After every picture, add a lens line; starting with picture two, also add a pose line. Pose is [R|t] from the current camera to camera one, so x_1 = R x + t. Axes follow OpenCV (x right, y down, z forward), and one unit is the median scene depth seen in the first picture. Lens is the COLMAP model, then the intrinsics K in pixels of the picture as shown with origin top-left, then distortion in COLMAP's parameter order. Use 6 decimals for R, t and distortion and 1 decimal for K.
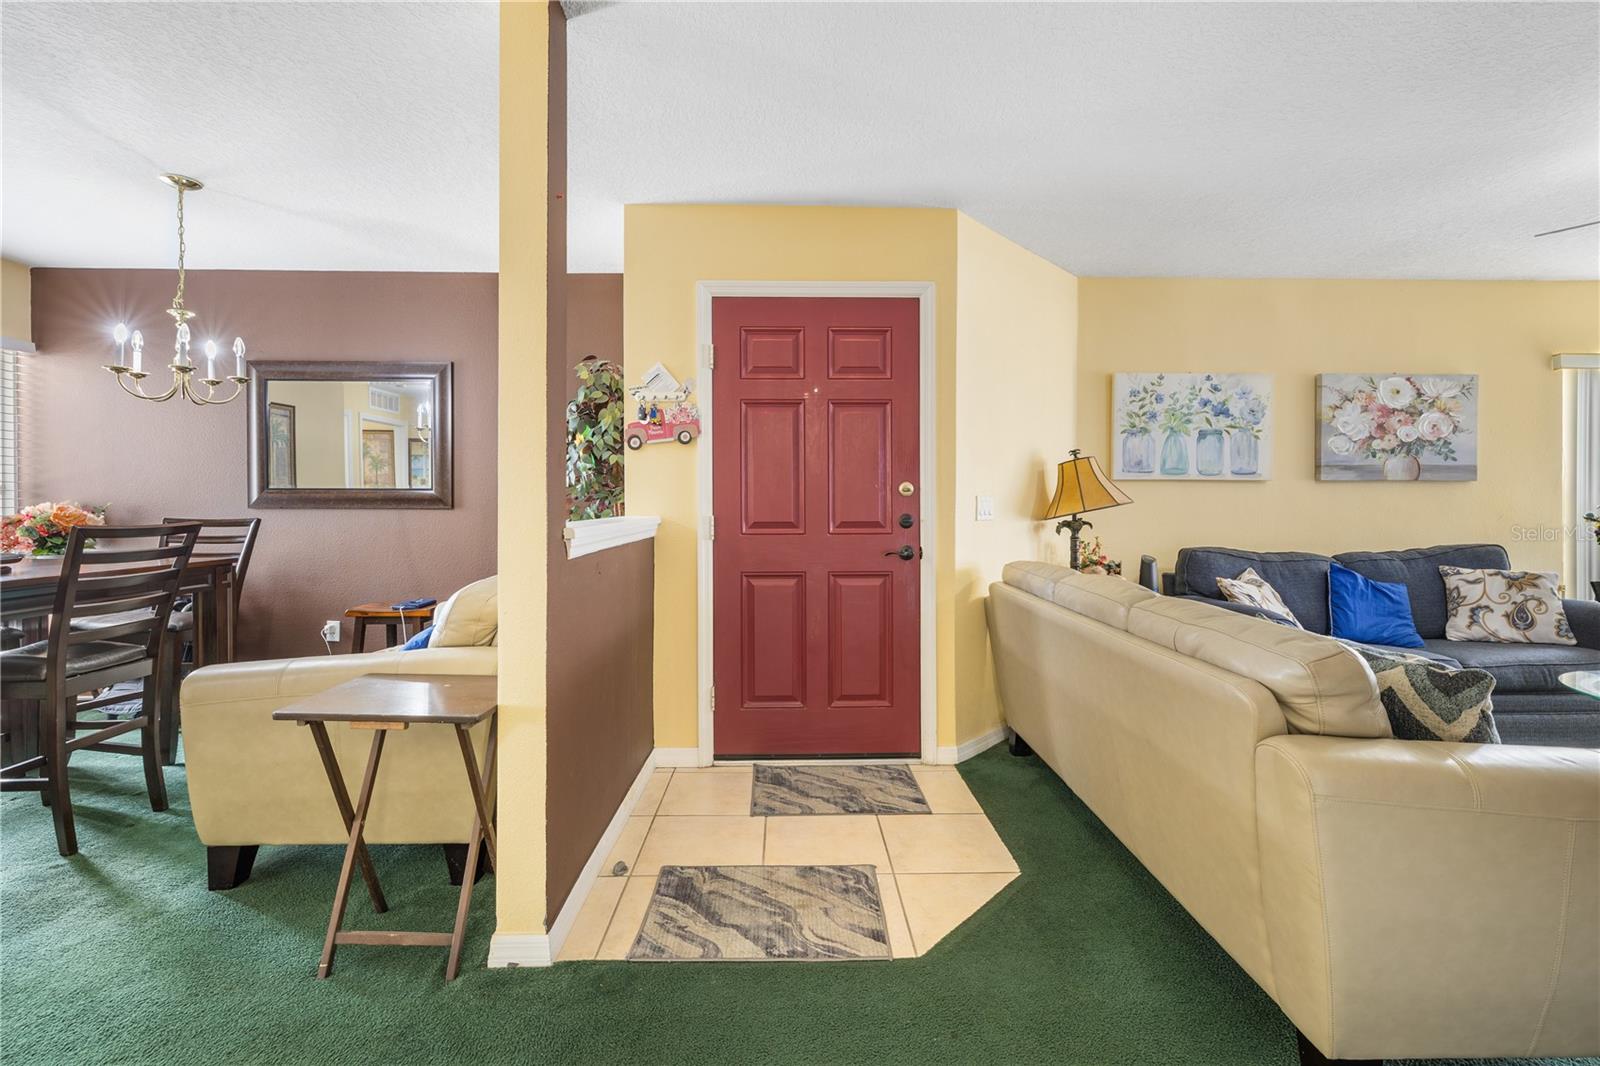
lens RADIAL K [[678.8, 0, 803.4], [0, 678.8, 509.5], [0, 0, 1]] dist [0.000654, 0.000053]
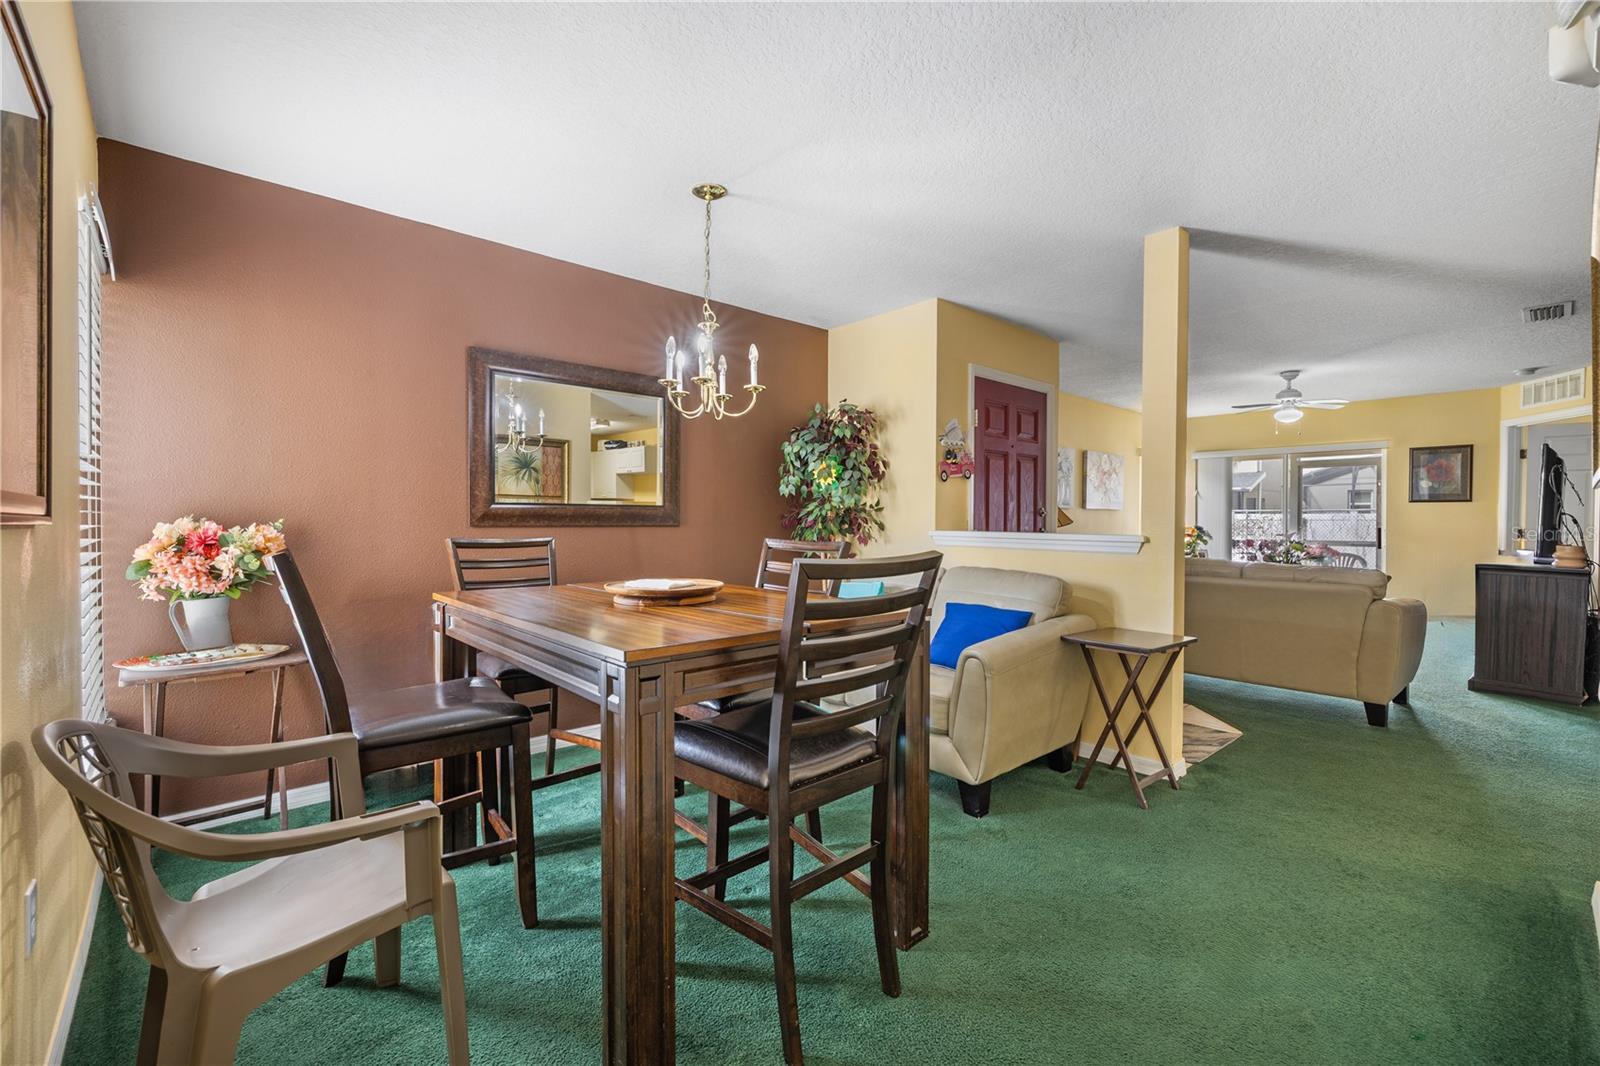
lens RADIAL K [[679.5, 0, 800.0], [0, 679.5, 533.0], [0, 0, 1]] dist [0.001537, 0.000164]
pose [[0.764572, -0.010714, 0.644449, -1.346167], [0.005185, 0.999932, 0.010473, -0.001323], [-0.644517, -0.004665, 0.764576, 0.154331]]
